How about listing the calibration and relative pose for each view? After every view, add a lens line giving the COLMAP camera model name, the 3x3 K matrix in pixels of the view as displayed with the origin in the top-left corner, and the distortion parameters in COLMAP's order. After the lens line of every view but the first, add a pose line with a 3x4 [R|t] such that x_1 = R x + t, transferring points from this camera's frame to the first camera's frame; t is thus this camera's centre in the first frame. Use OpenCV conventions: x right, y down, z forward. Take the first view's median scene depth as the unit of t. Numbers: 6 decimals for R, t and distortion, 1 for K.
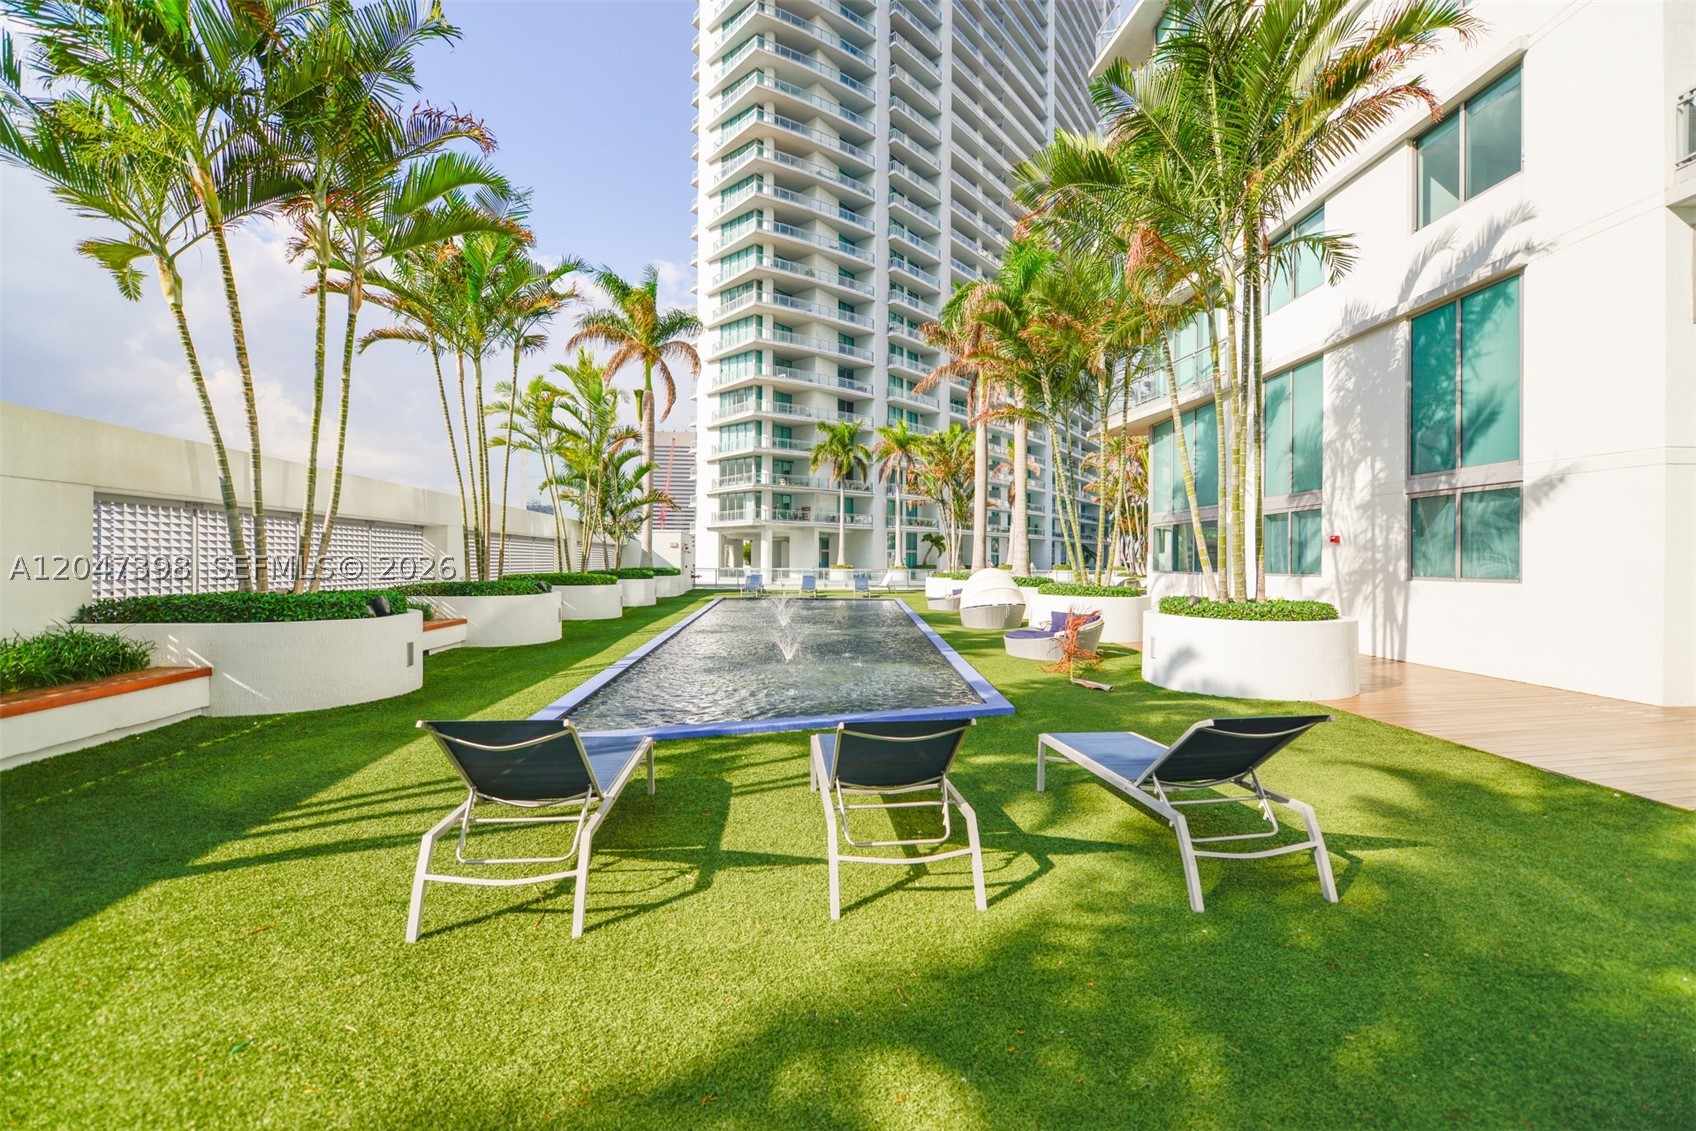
lens RADIAL K [[694.6, 0, 848.2], [0, 694.6, 564.5], [0, 0, 1]] dist [0.009760, -0.002775]
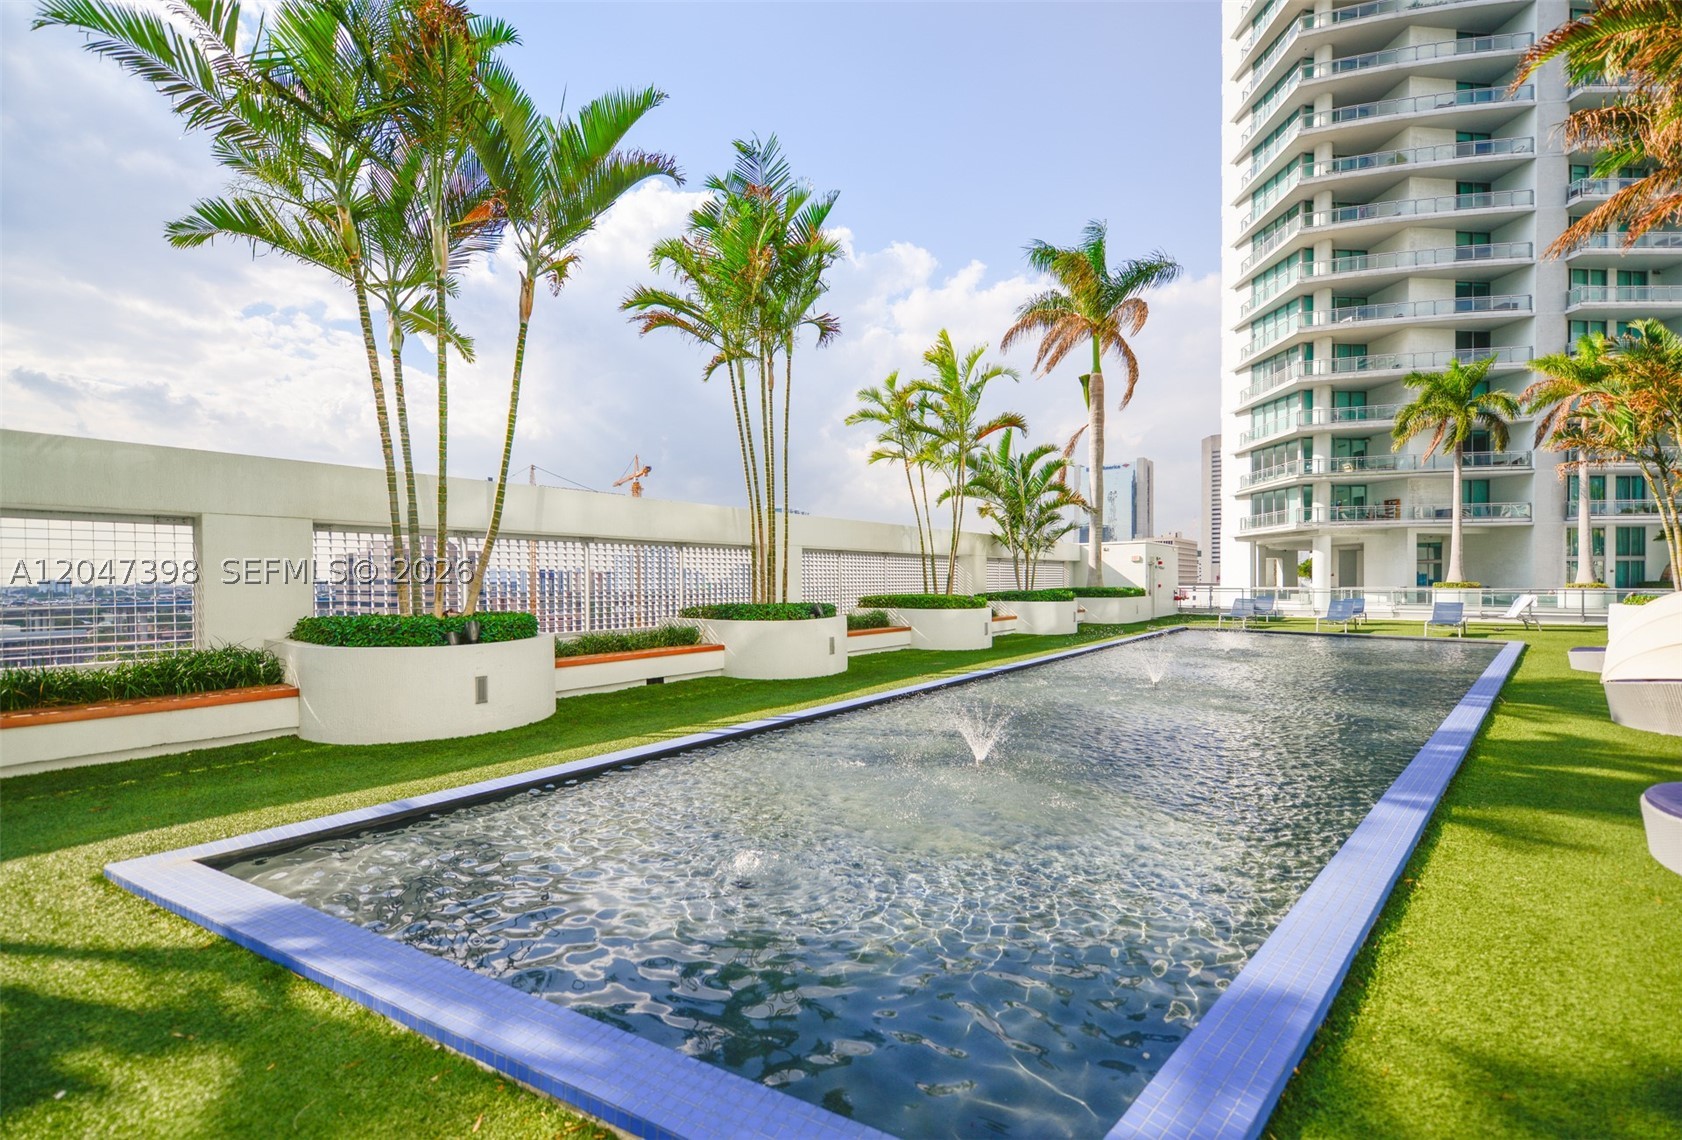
lens RADIAL K [[688.9, 0, 817.2], [0, 688.9, 589.5], [0, 0, 1]] dist [0.009760, -0.002775]
pose [[0.694502, 0.002066, -0.719488, 0.040471], [0.004563, 0.999963, 0.007276, -0.000077], [0.719476, -0.008337, 0.694467, 0.103182]]
